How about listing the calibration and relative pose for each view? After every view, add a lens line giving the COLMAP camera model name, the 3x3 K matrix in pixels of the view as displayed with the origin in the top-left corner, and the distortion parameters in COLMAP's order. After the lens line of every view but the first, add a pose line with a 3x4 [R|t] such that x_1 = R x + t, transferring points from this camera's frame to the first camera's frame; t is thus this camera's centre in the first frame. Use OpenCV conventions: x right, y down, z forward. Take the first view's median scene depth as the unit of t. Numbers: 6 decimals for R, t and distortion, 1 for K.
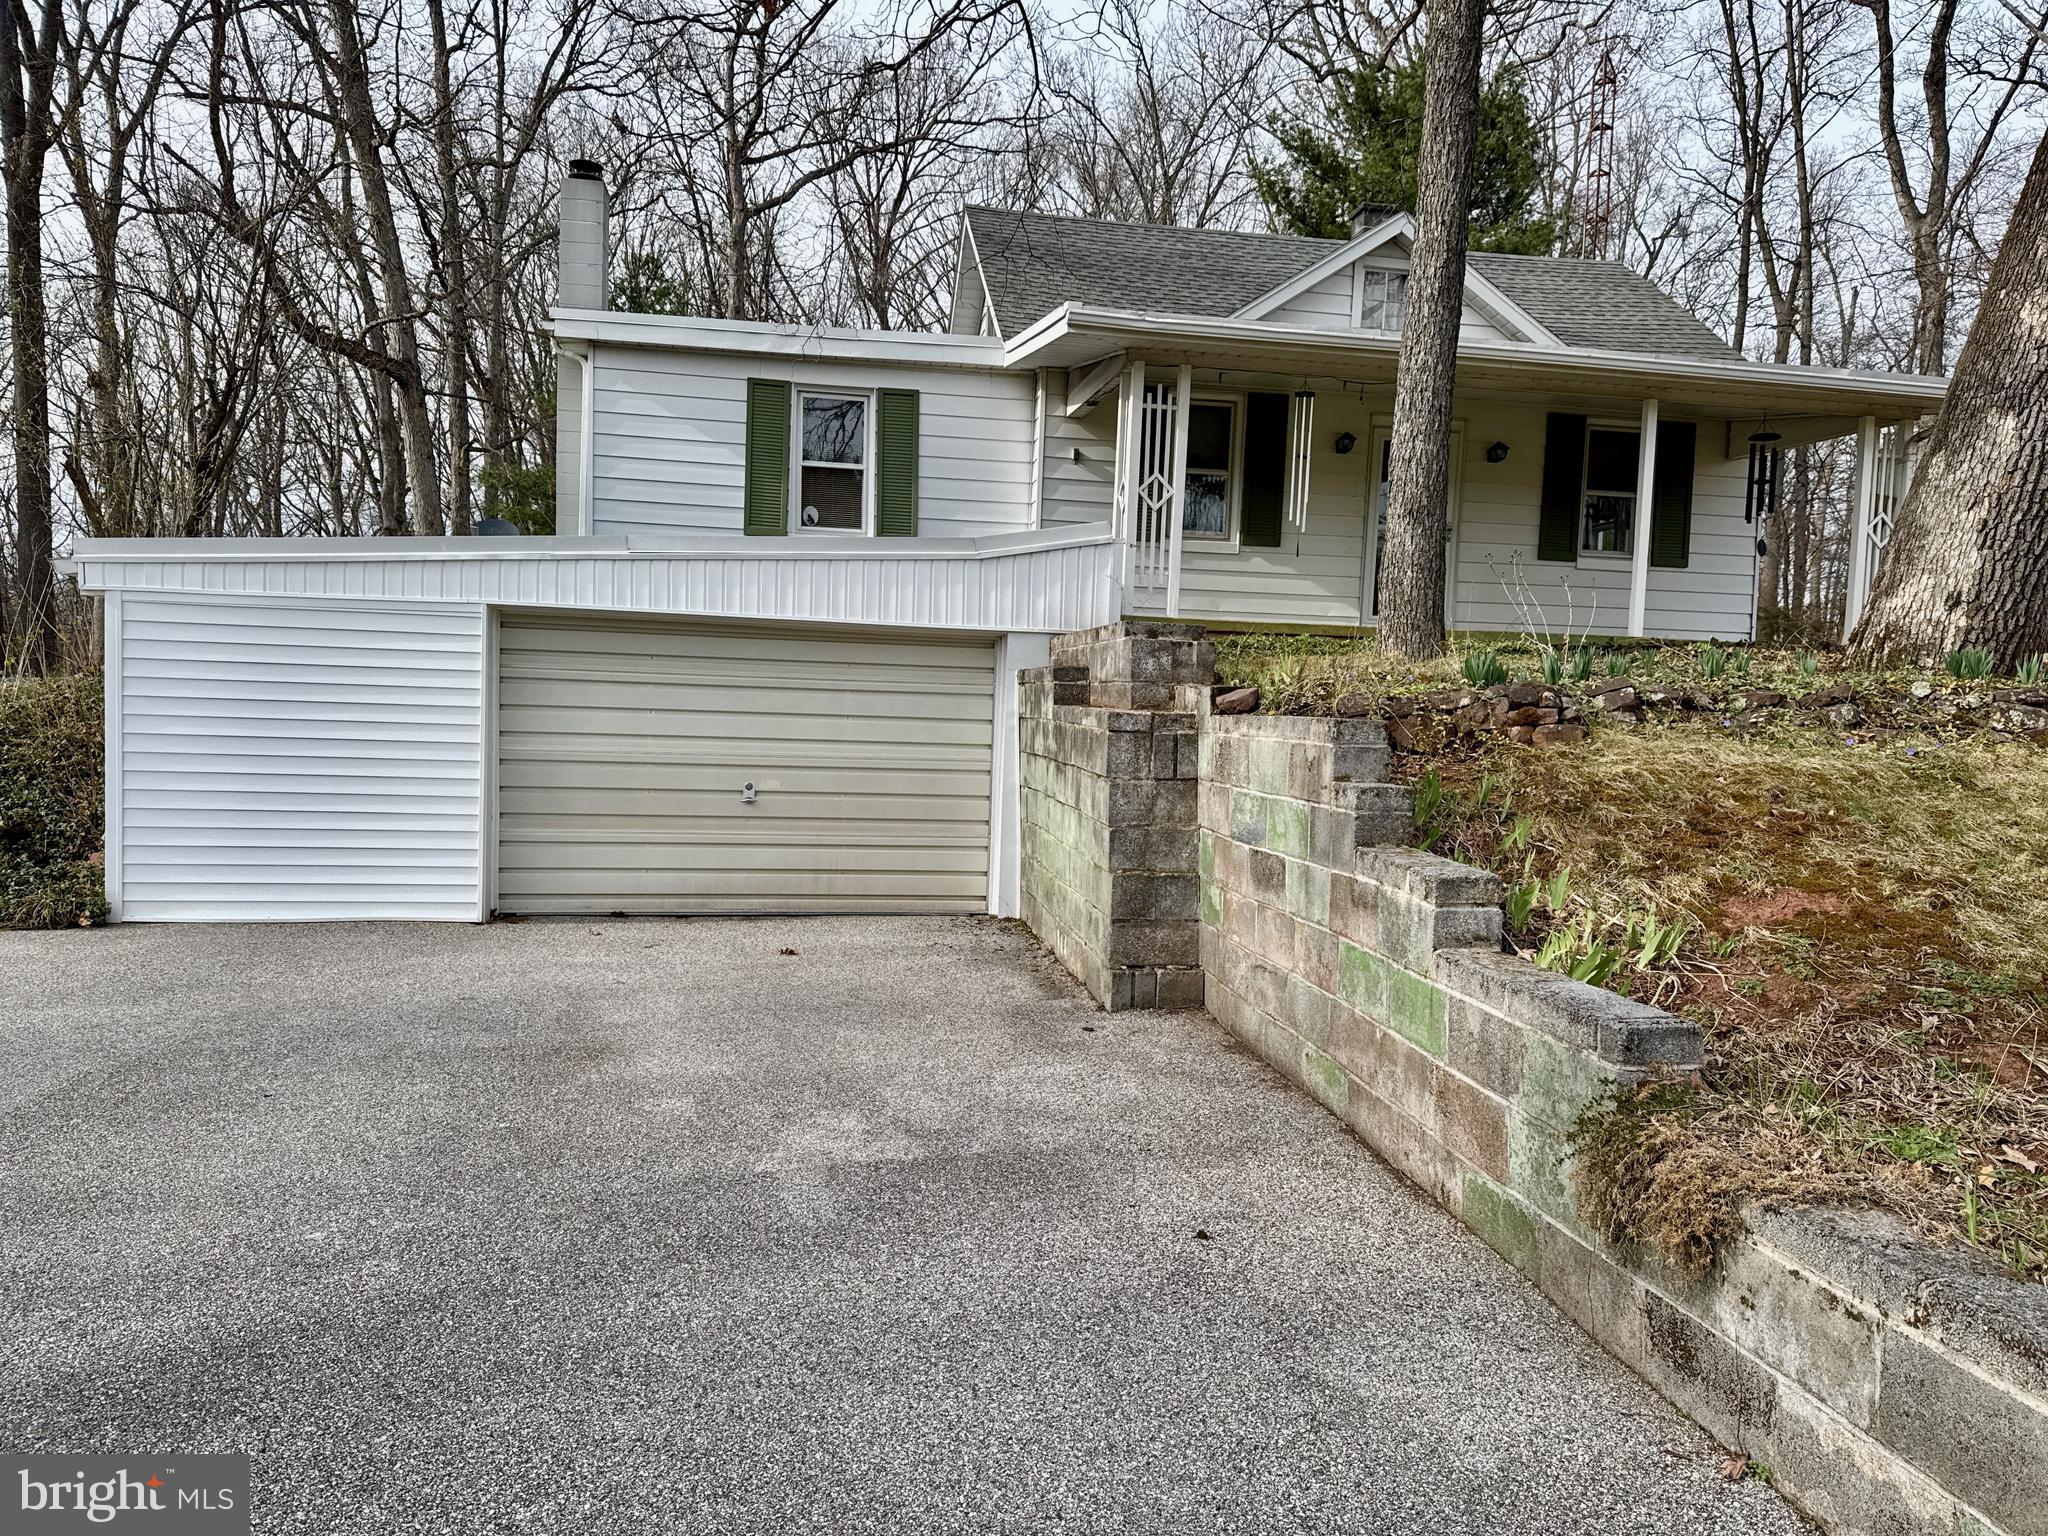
lens RADIAL K [[1421.1, 0, 1024.0], [0, 1421.1, 768.0], [0, 0, 1]] dist [0.124367, -0.187264]
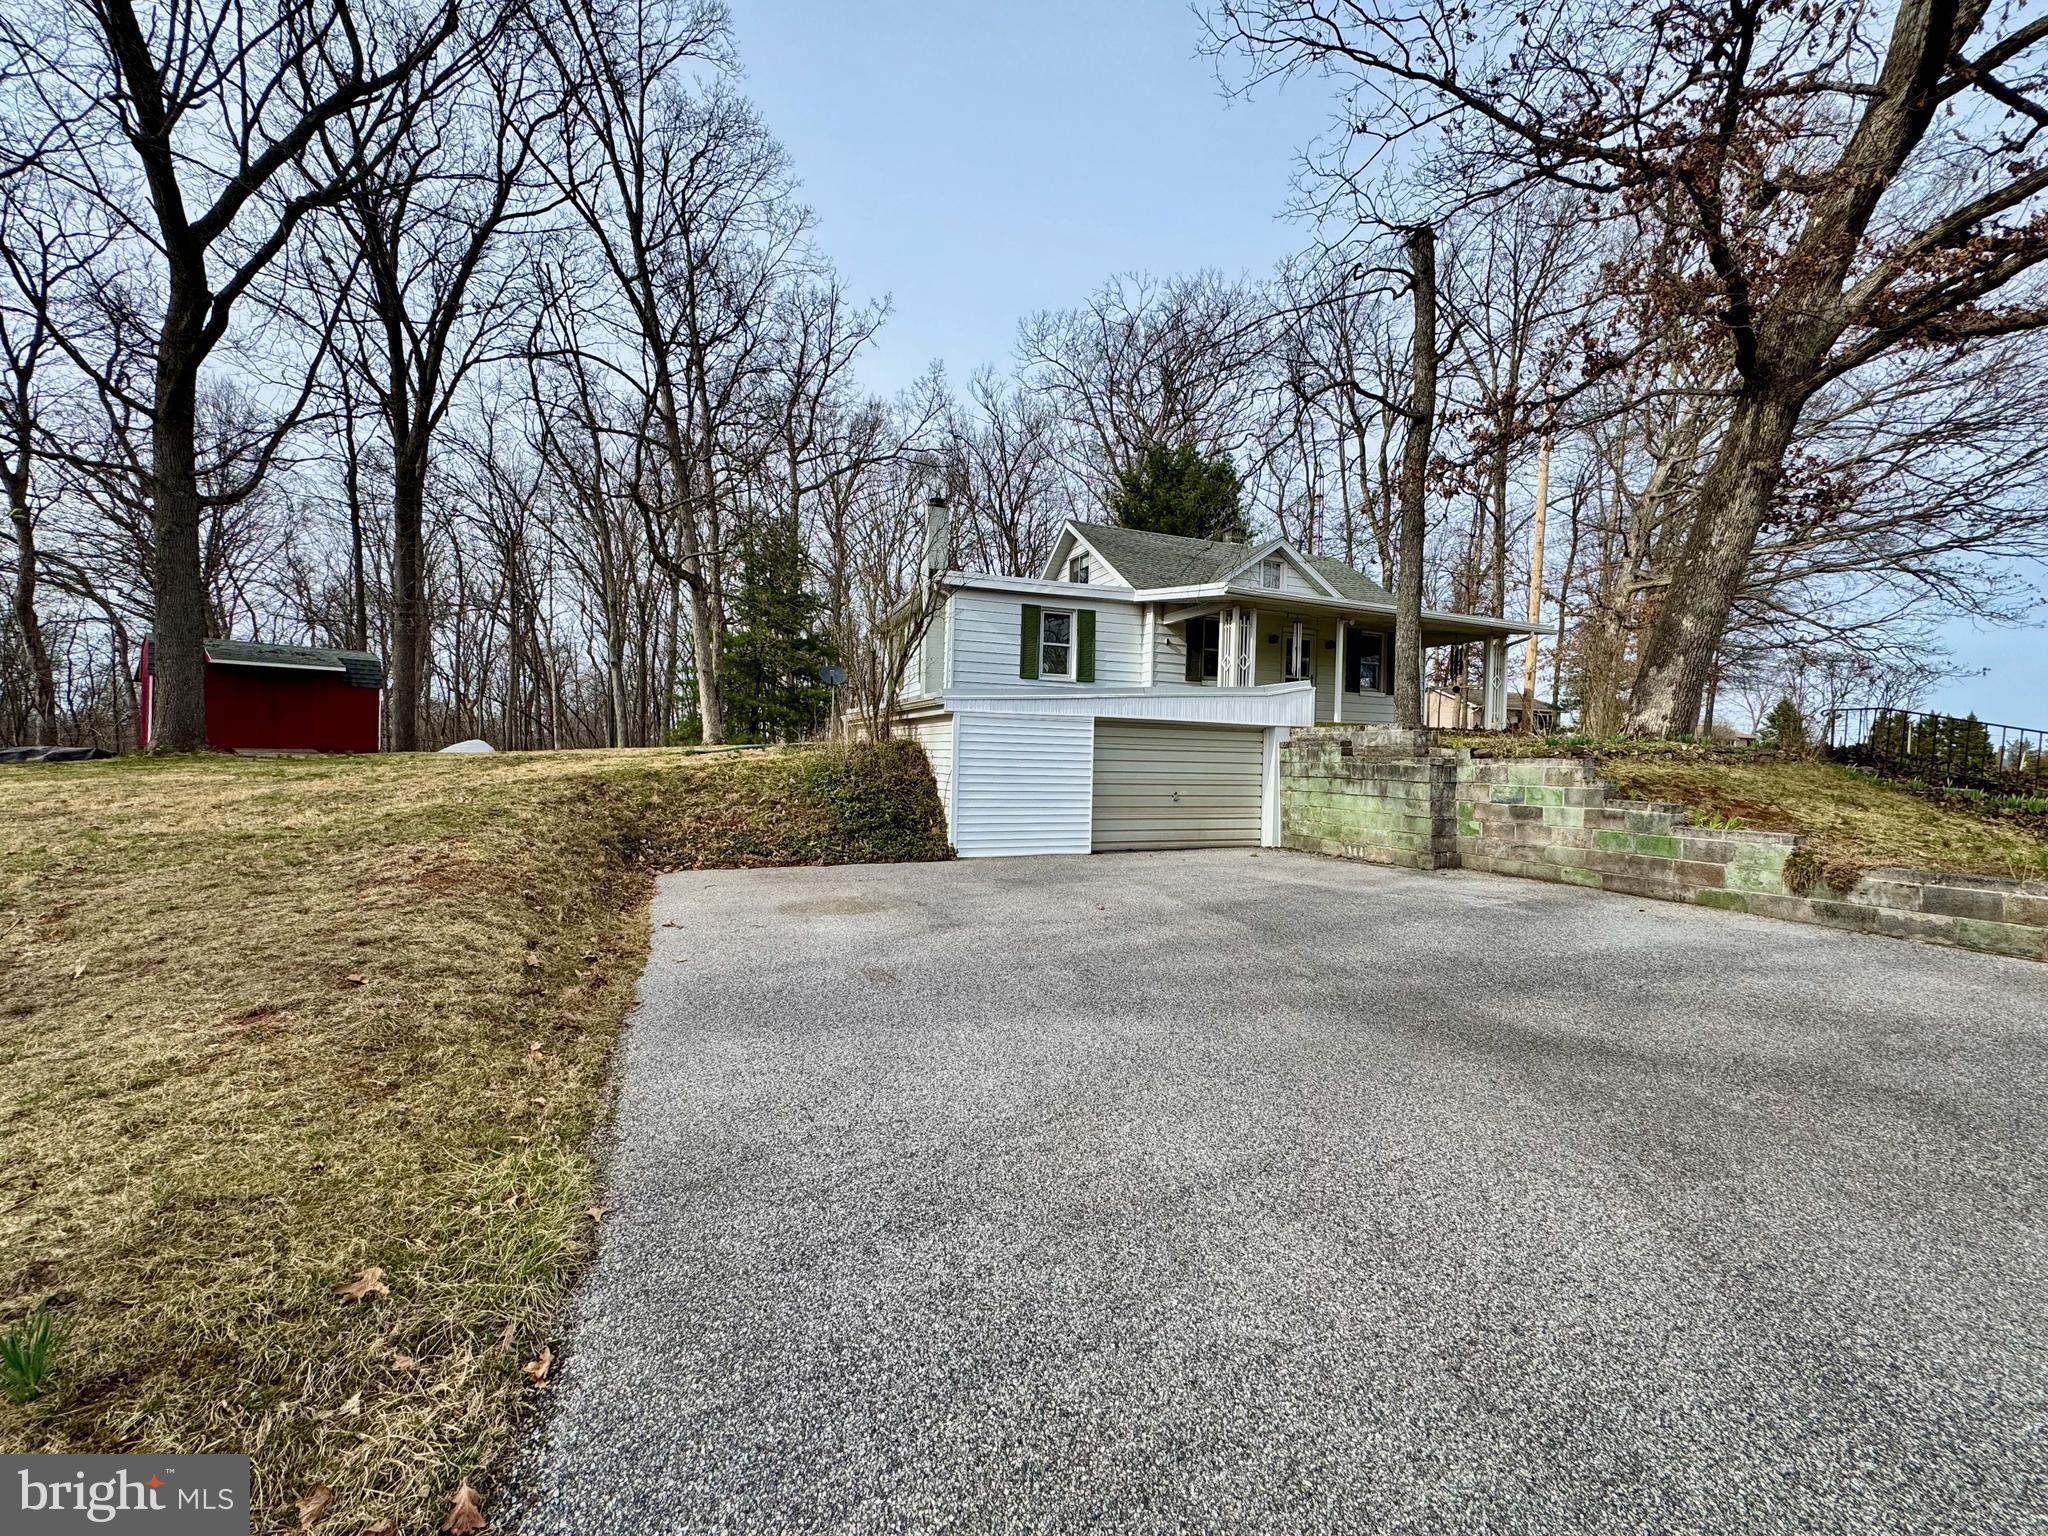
lens RADIAL K [[816.5, 0, 1026.3], [0, 816.5, 761.0], [0, 0, 1]] dist [-0.001784, 0.000063]
pose [[0.975486, -0.012598, 0.219699, -0.728058], [0.021582, 0.999024, -0.038539, 0.006277], [-0.218999, 0.042336, 0.974806, -0.243702]]
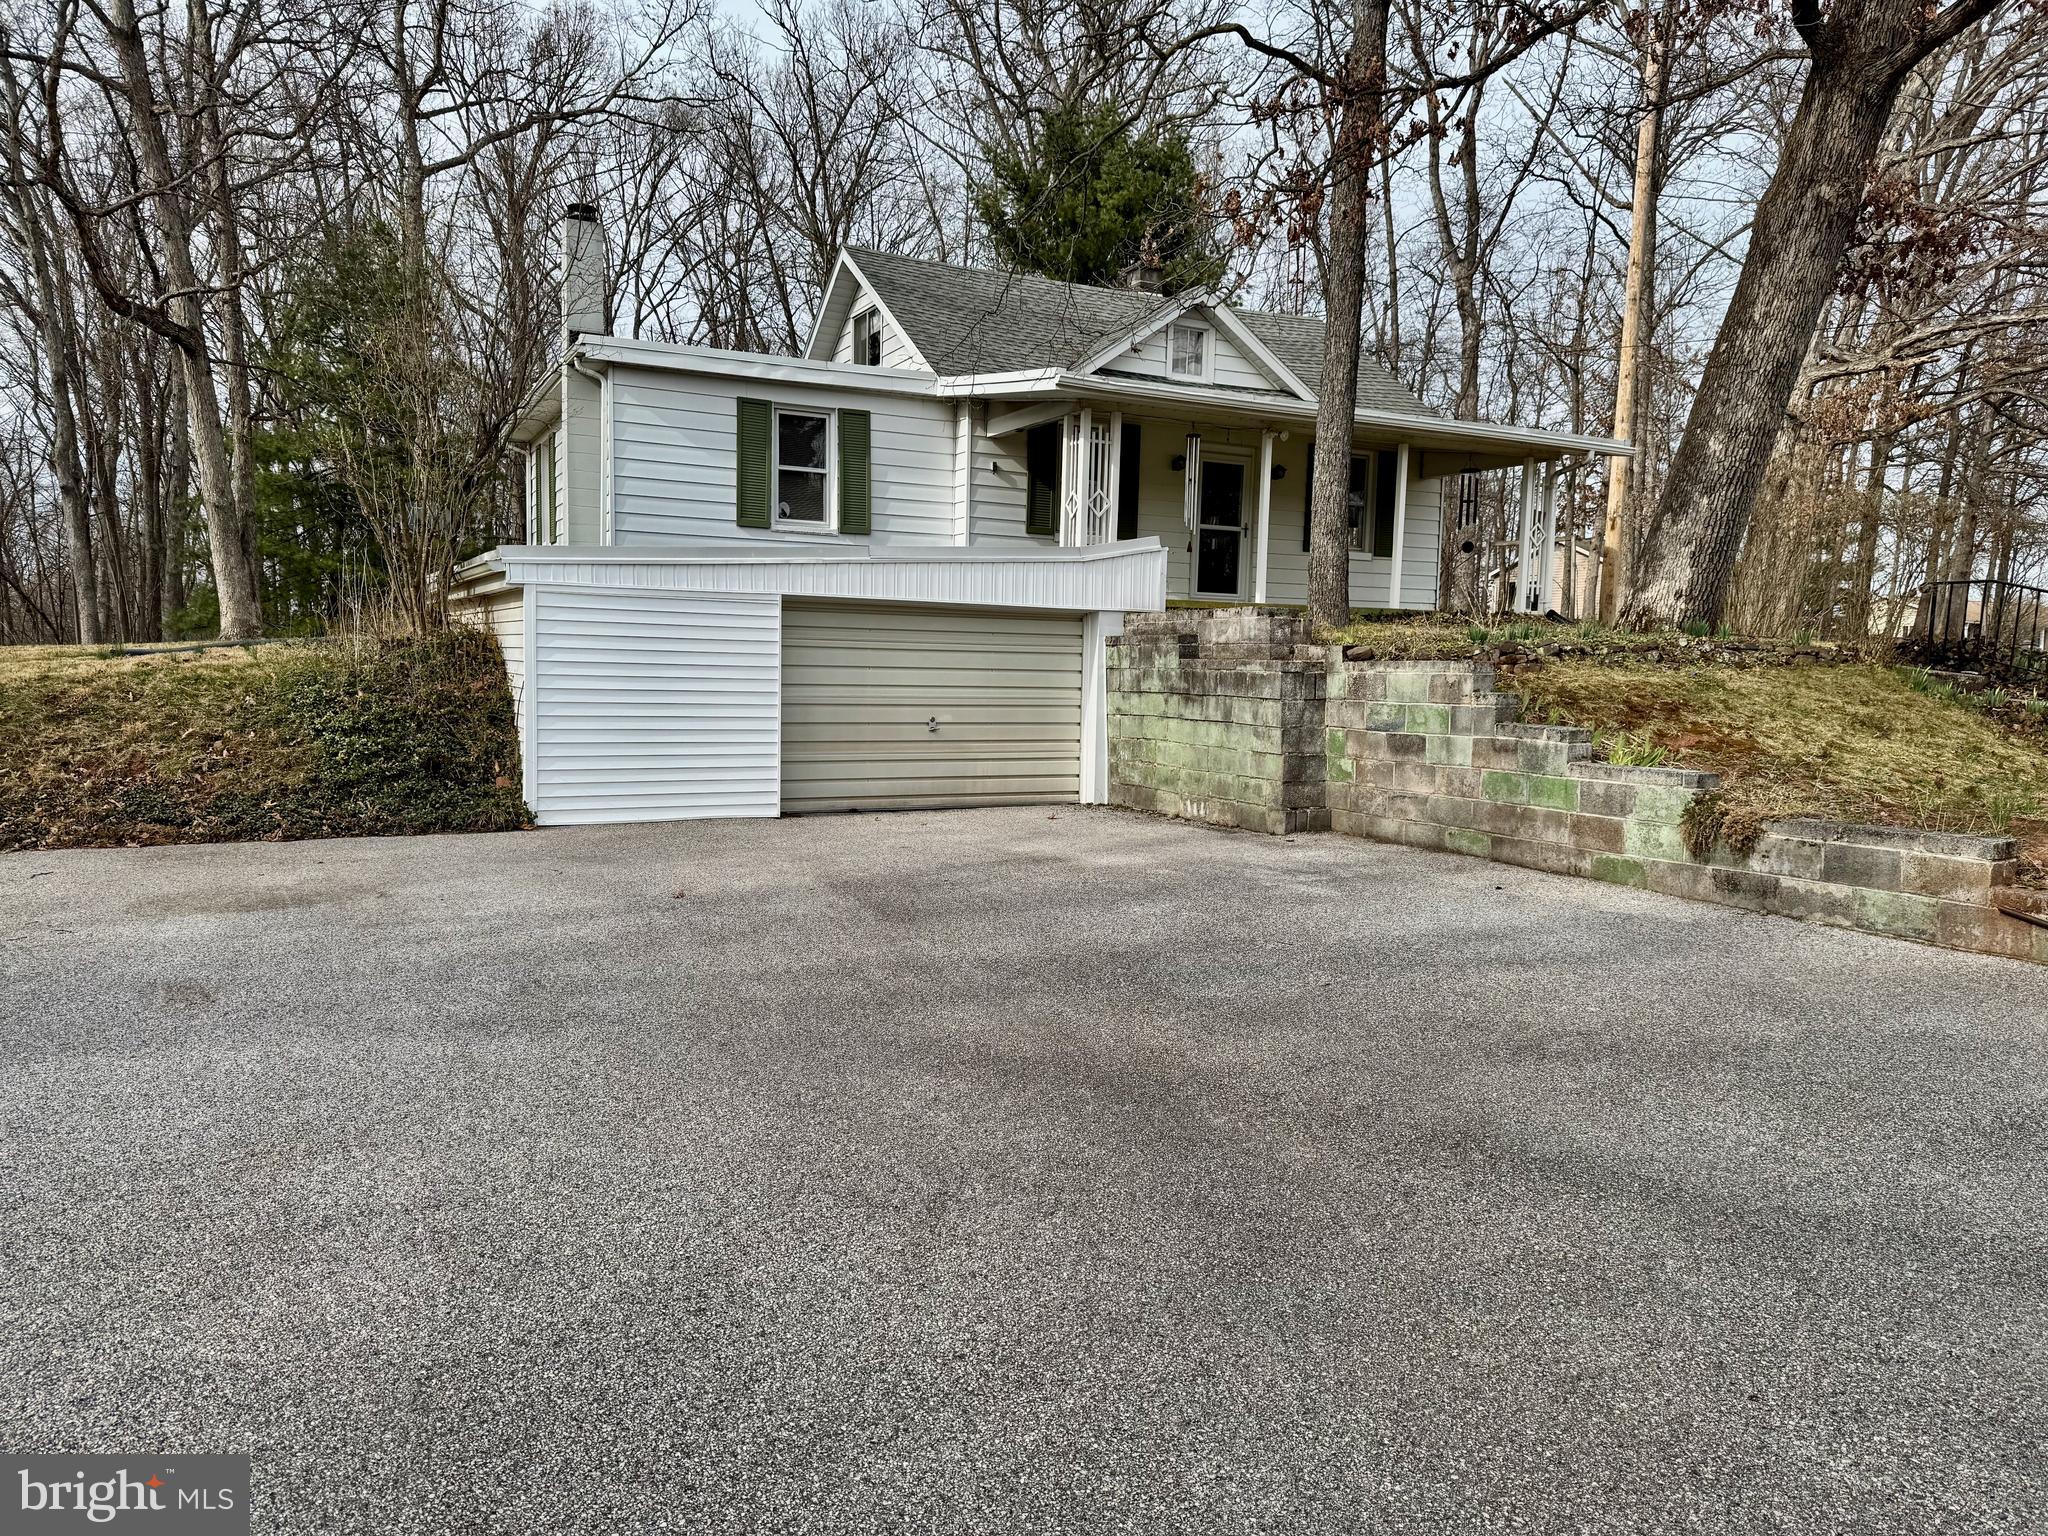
lens RADIAL K [[1421.1, 0, 1024.0], [0, 1421.1, 768.0], [0, 0, 1]] dist [0.124367, -0.187264]
pose [[0.955231, -0.036432, 0.293609, -0.533106], [0.027816, 0.999053, 0.033467, 0.016471], [-0.294550, -0.023801, 0.955340, -0.401479]]
